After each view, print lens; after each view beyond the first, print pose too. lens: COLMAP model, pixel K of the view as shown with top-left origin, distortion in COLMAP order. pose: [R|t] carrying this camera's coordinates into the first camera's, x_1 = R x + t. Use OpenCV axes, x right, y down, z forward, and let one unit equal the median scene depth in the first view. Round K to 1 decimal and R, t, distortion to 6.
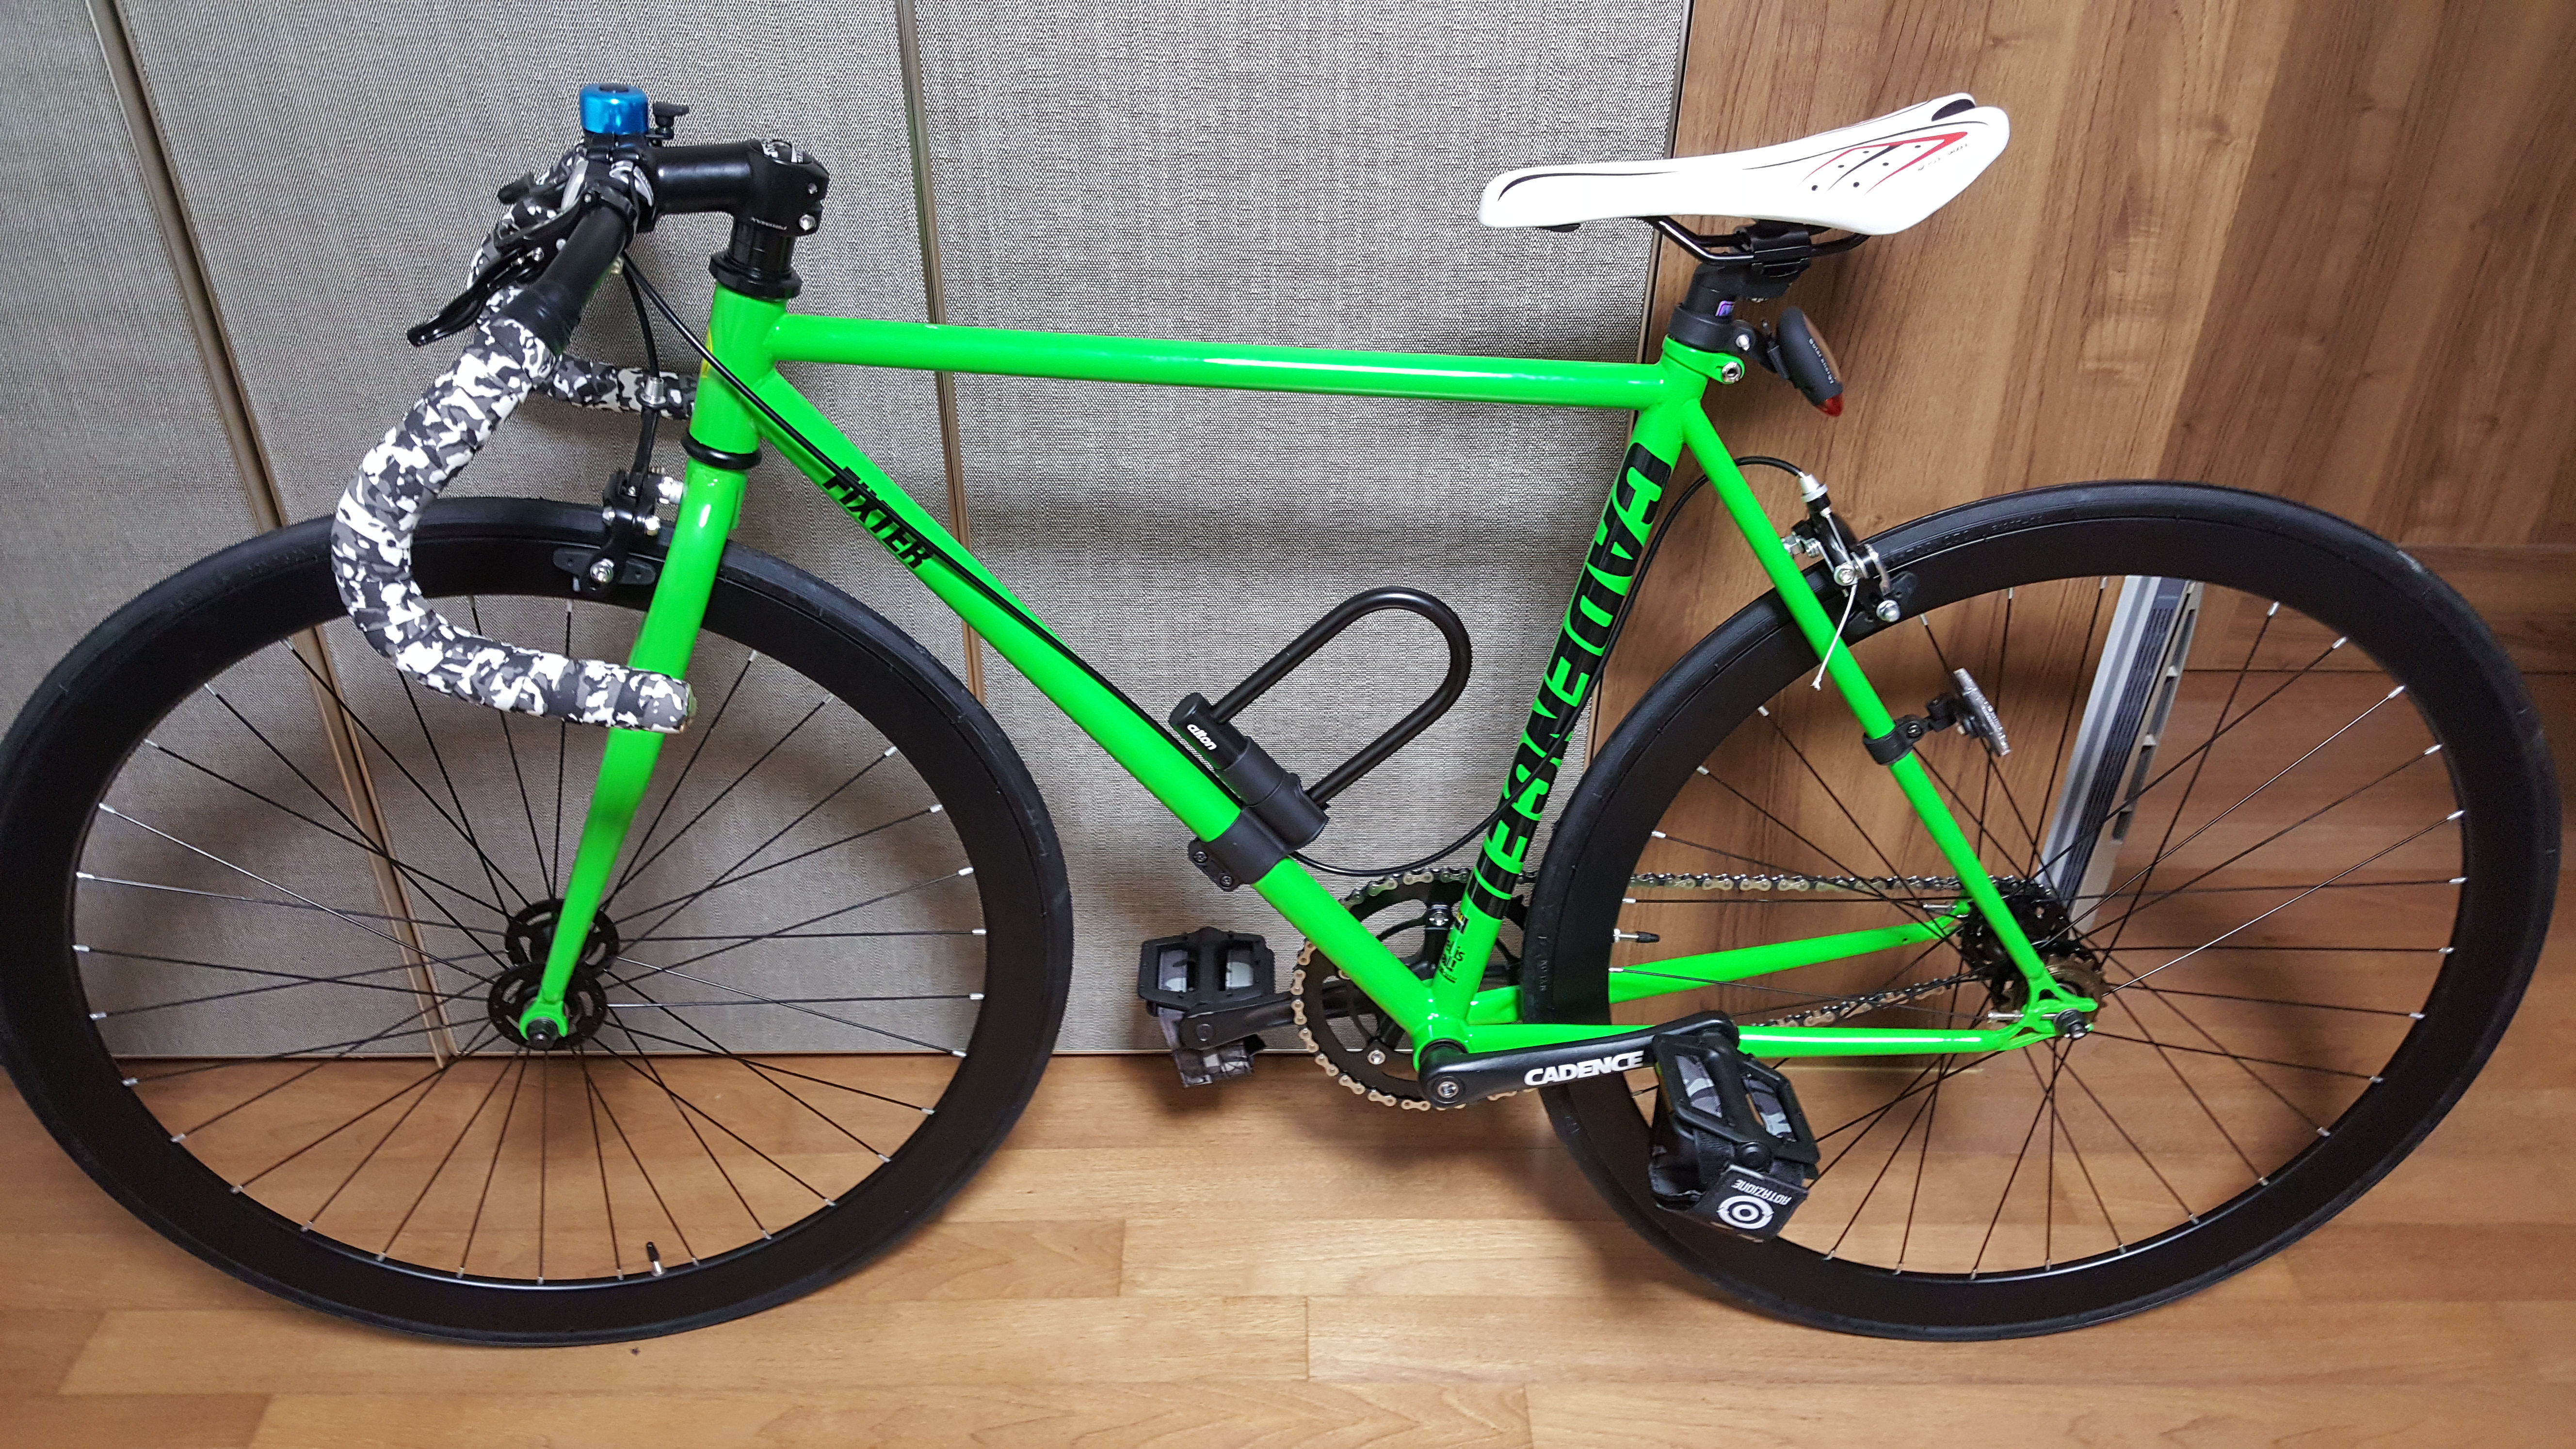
lens RADIAL K [[1899.9, 0, 1288.0], [0, 1899.9, 724.5], [0, 0, 1]] dist [0.046321, -0.000378]
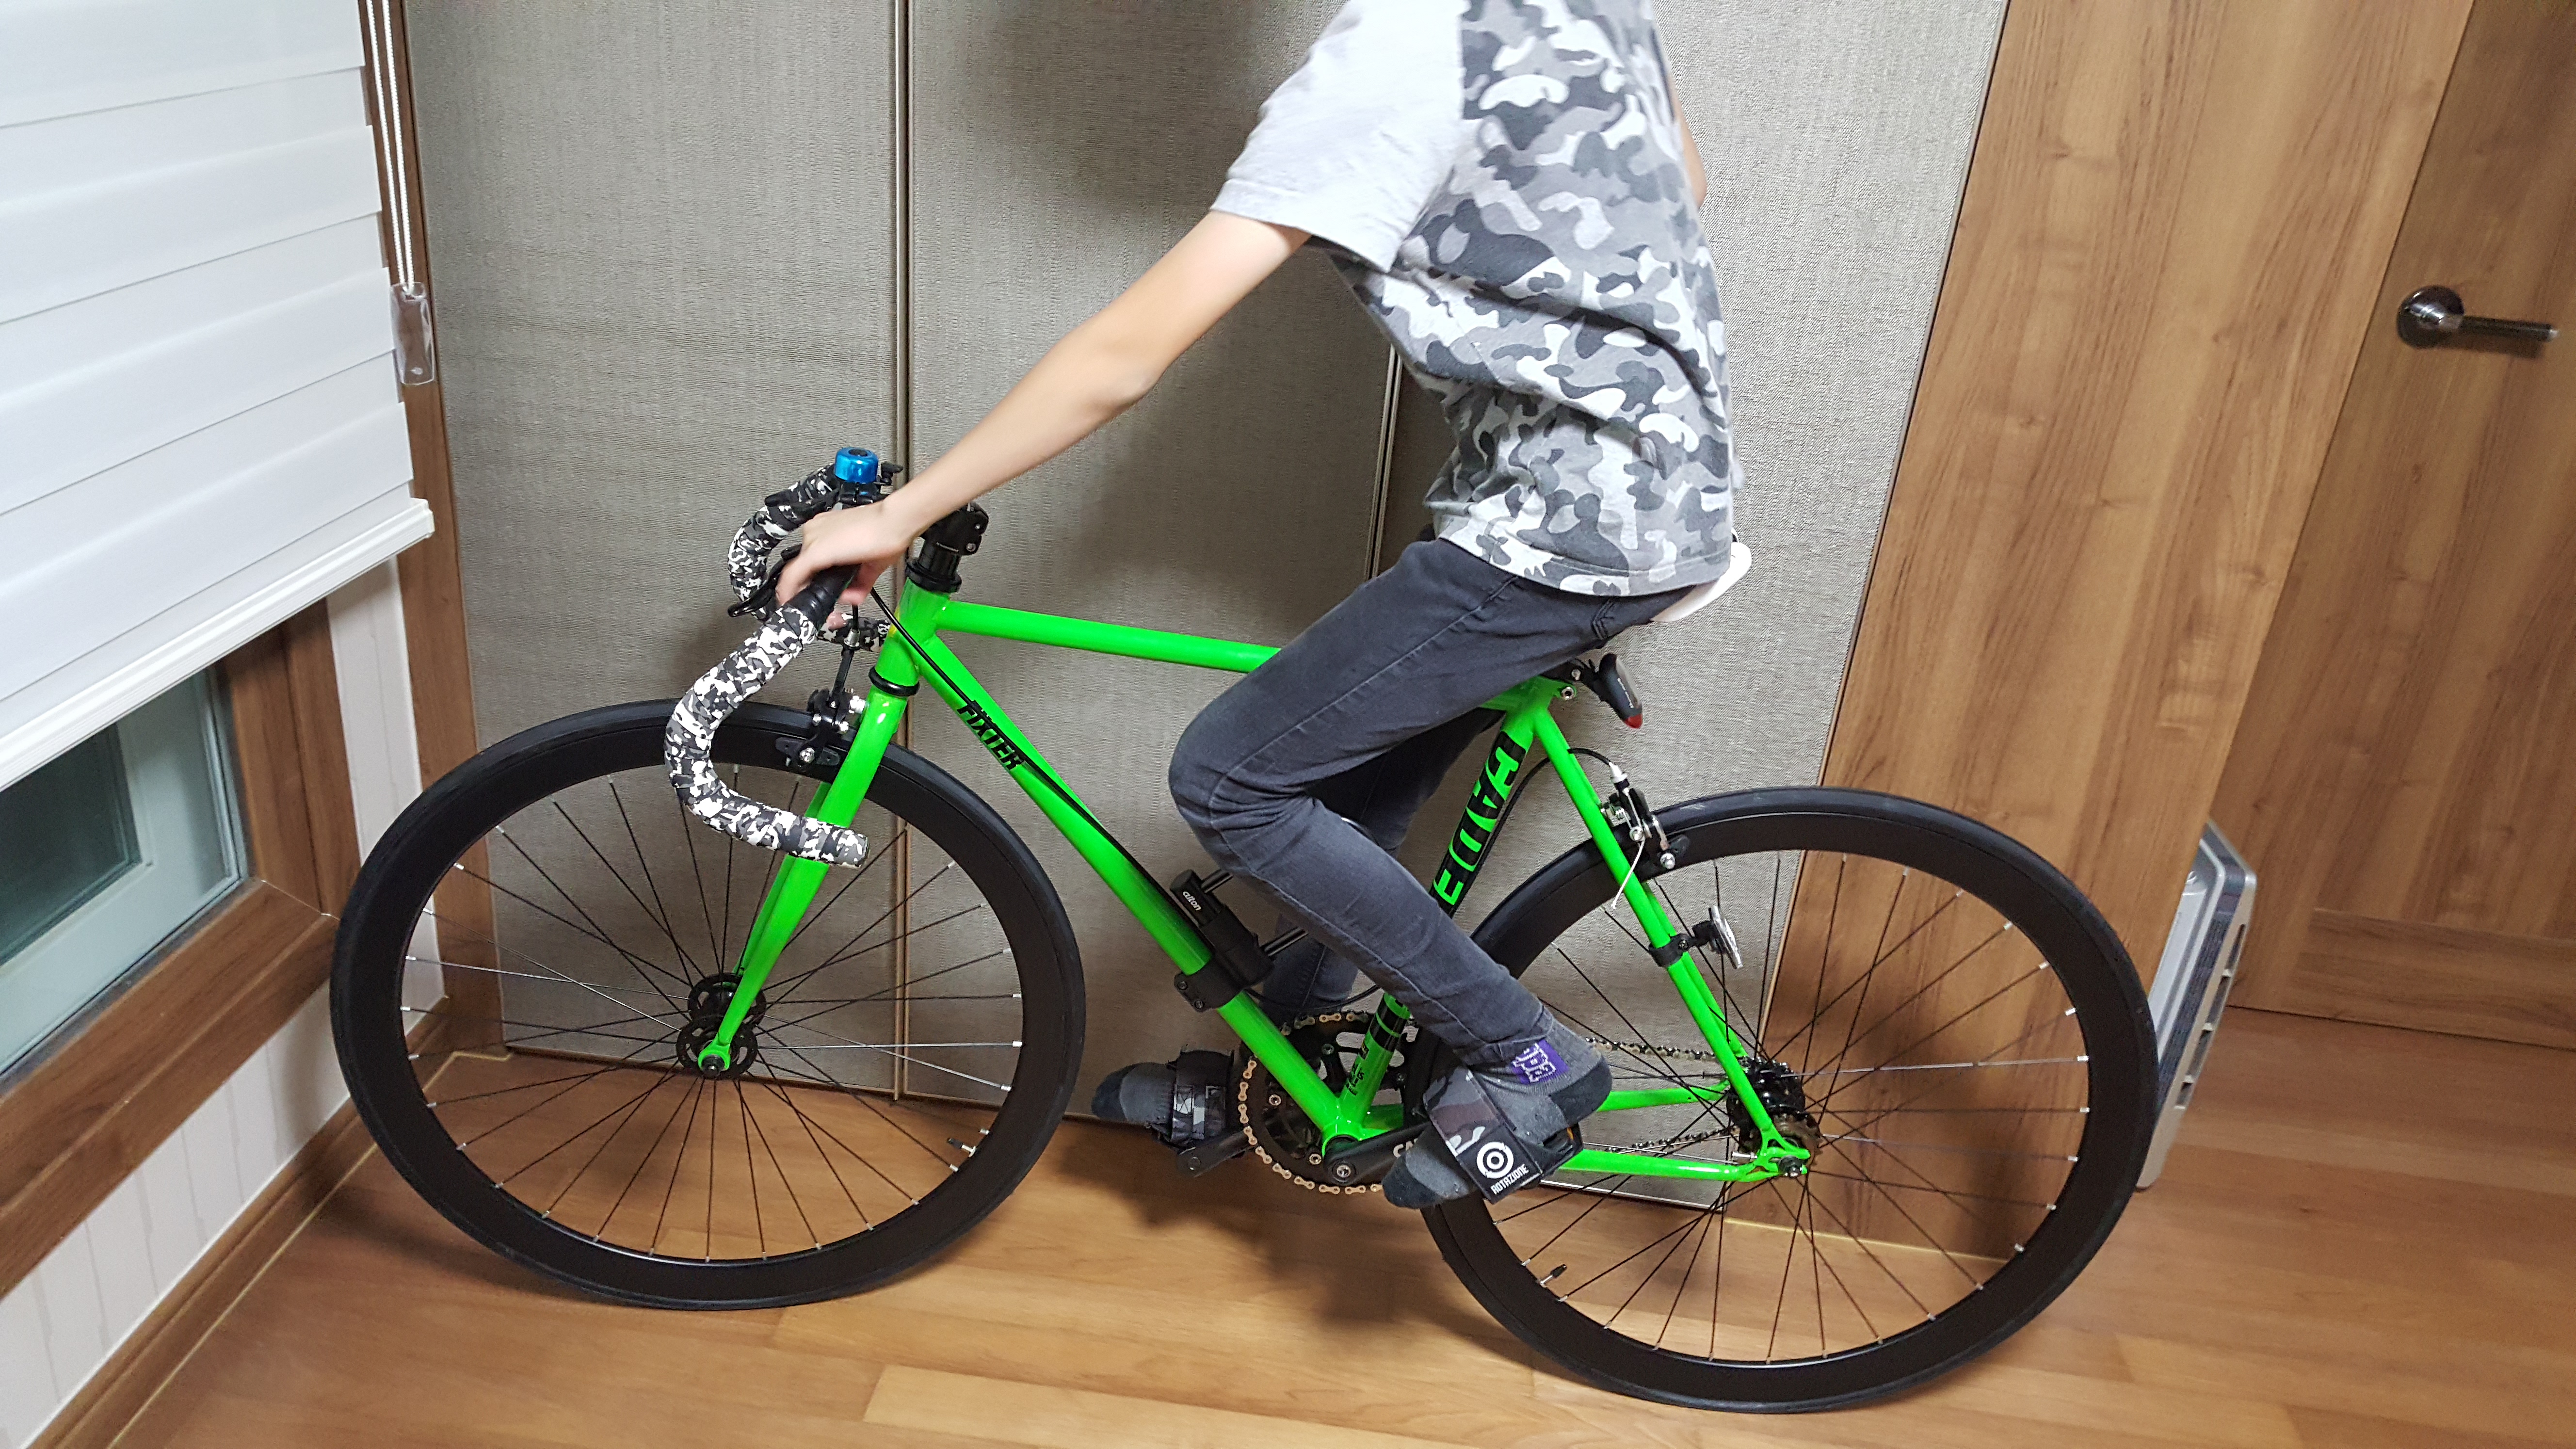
lens RADIAL K [[1899.9, 0, 1288.0], [0, 1899.9, 724.5], [0, 0, 1]] dist [0.046321, -0.000378]
pose [[0.995477, 0.094556, -0.009188, 0.030744], [-0.094997, 0.991719, -0.086422, -0.010114], [0.000941, 0.086904, 0.996216, -0.500723]]
